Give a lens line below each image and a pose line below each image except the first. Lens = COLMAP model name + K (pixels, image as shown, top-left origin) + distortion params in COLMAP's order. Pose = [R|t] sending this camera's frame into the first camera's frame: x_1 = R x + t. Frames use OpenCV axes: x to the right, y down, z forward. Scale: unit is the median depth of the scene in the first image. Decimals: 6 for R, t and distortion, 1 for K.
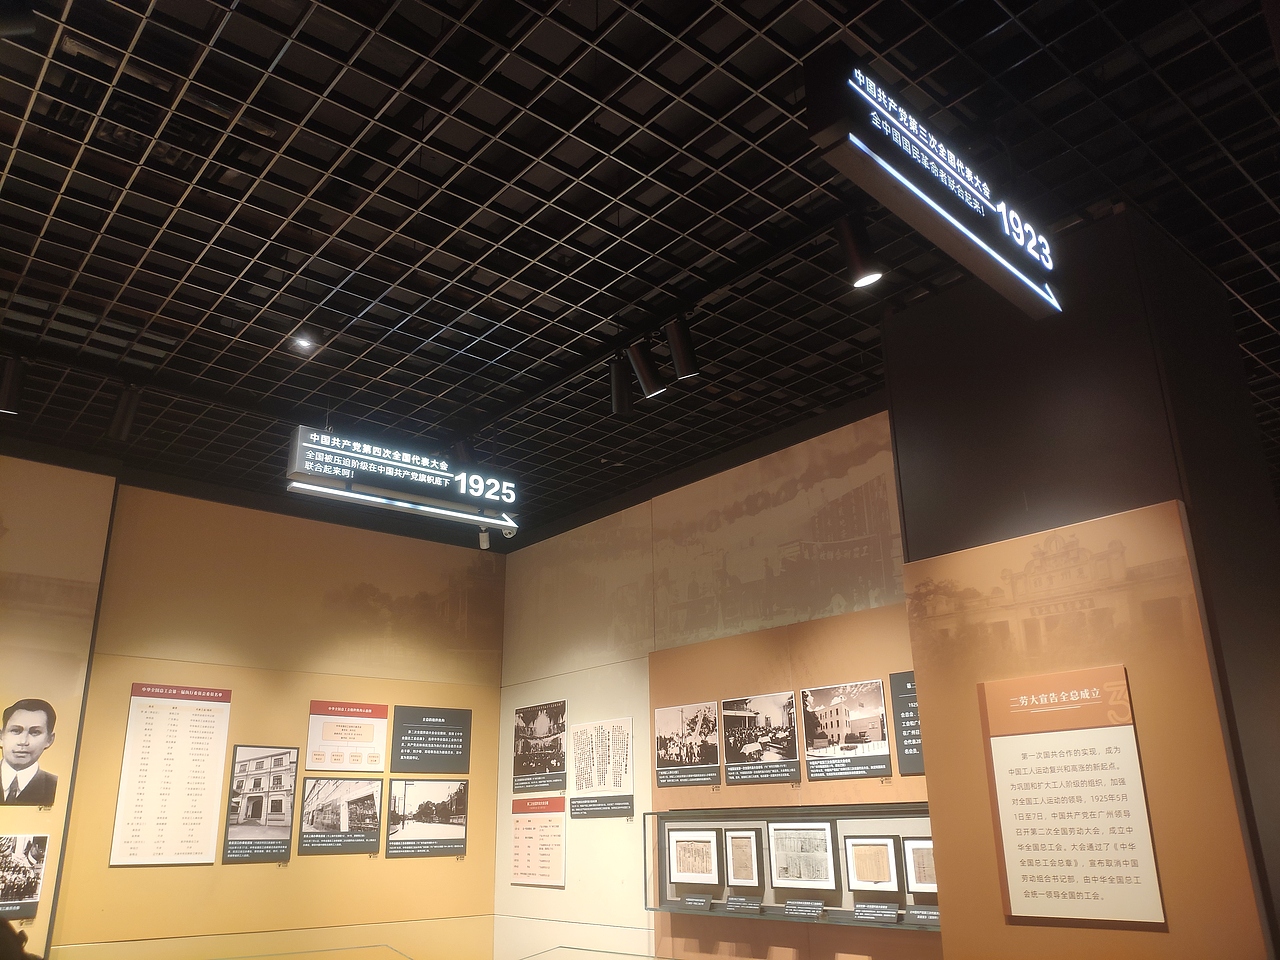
lens RADIAL K [[985.5, 0, 632.8], [0, 985.5, 491.5], [0, 0, 1]] dist [0.044110, -0.110582]
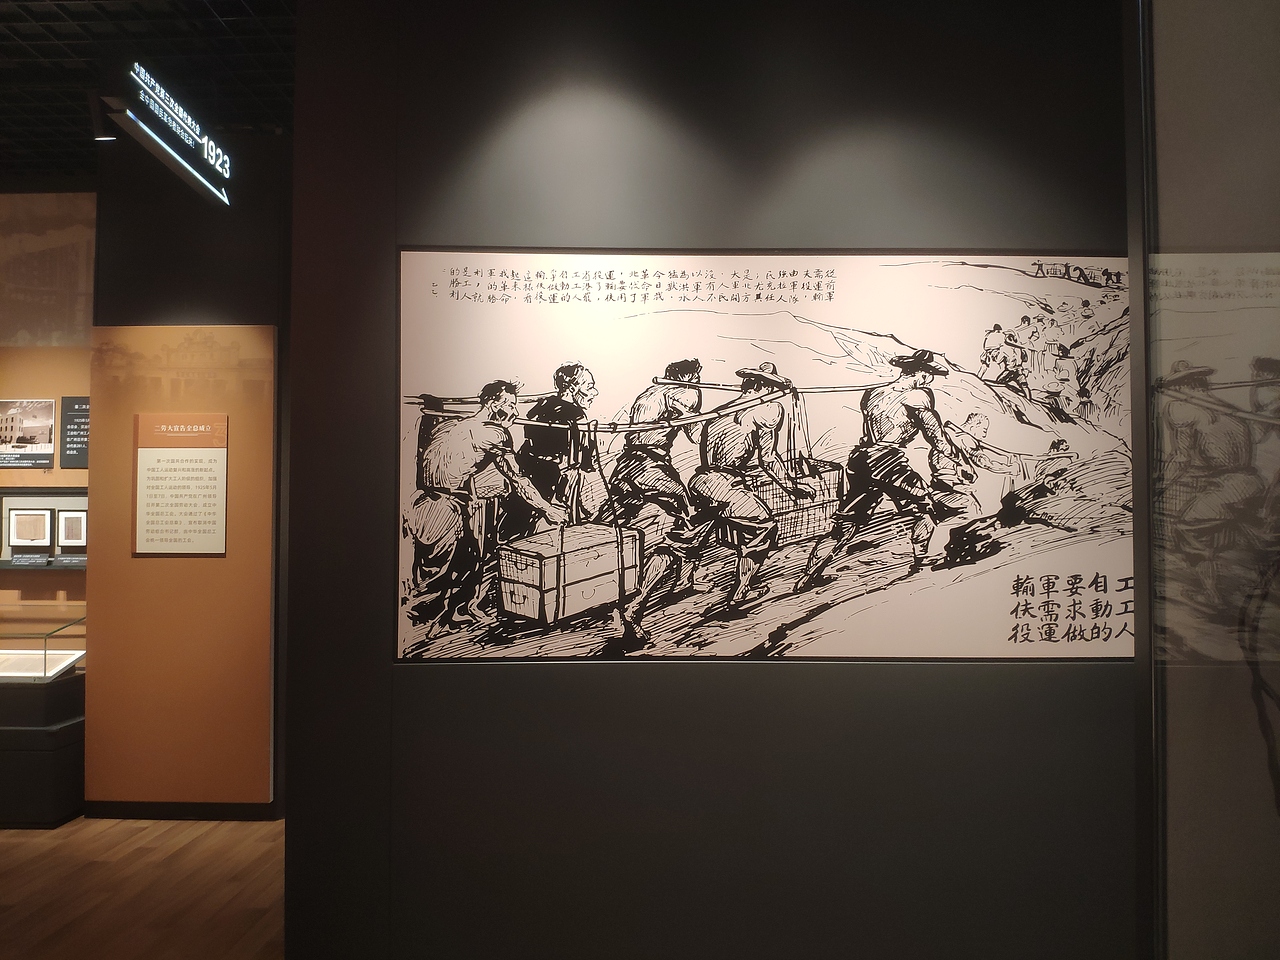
lens RADIAL K [[999.9, 0, 651.4], [0, 999.9, 469.7], [0, 0, 1]] dist [0.040590, -0.113609]
pose [[0.657788, 0.044529, 0.751885, -0.299436], [-0.247464, 0.955612, 0.159900, -0.176808], [-0.711390, -0.291245, 0.639610, -0.612783]]
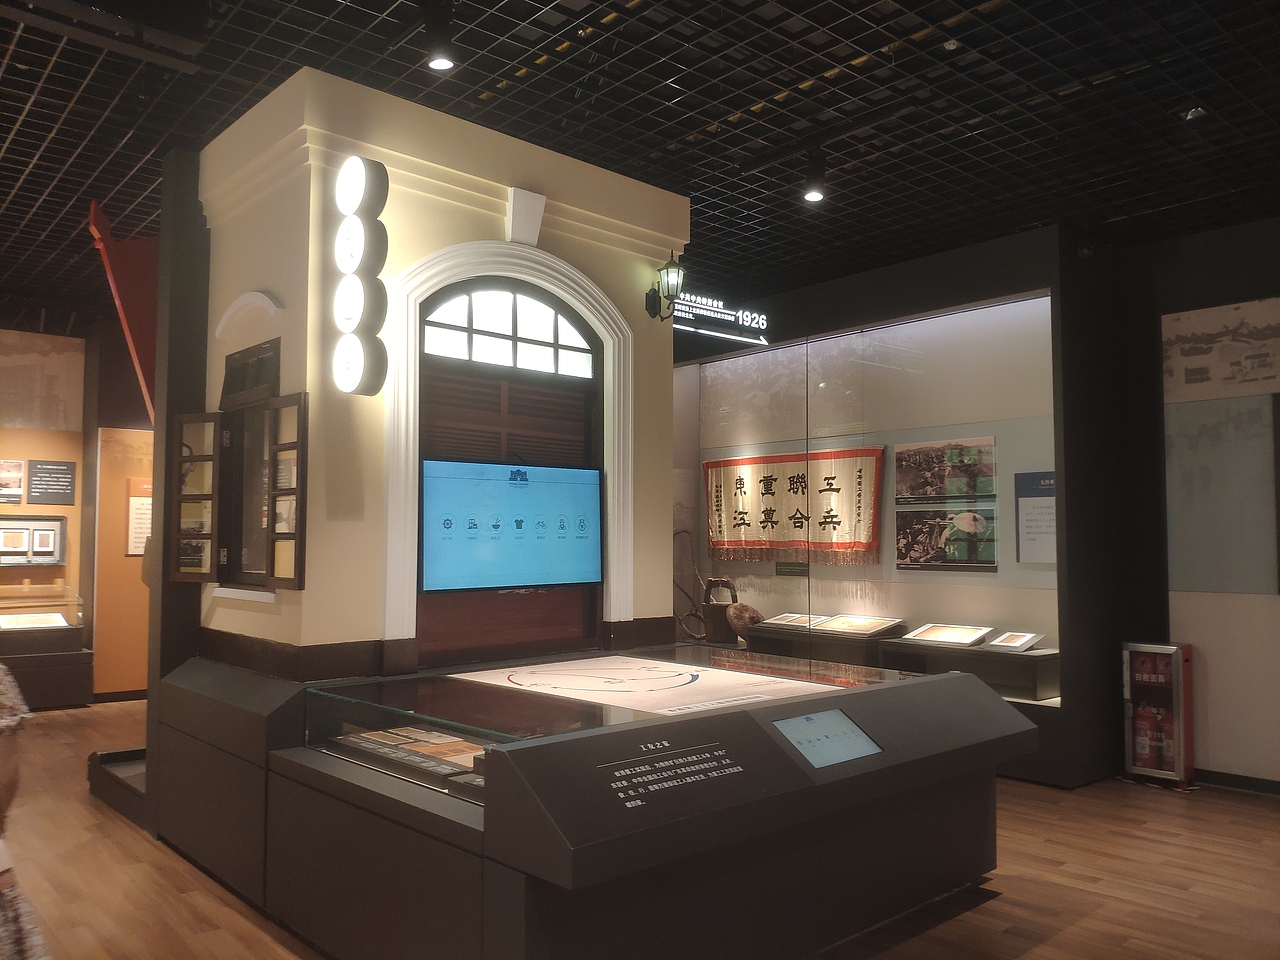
lens RADIAL K [[973.4, 0, 619.3], [0, 973.4, 459.9], [0, 0, 1]] dist [-0.002710, -0.004312]
pose [[0.019175, 0.101413, 0.994660, -2.394967], [-0.323984, 0.941793, -0.089778, -0.060062], [-0.945868, -0.320532, 0.050915, -0.455571]]
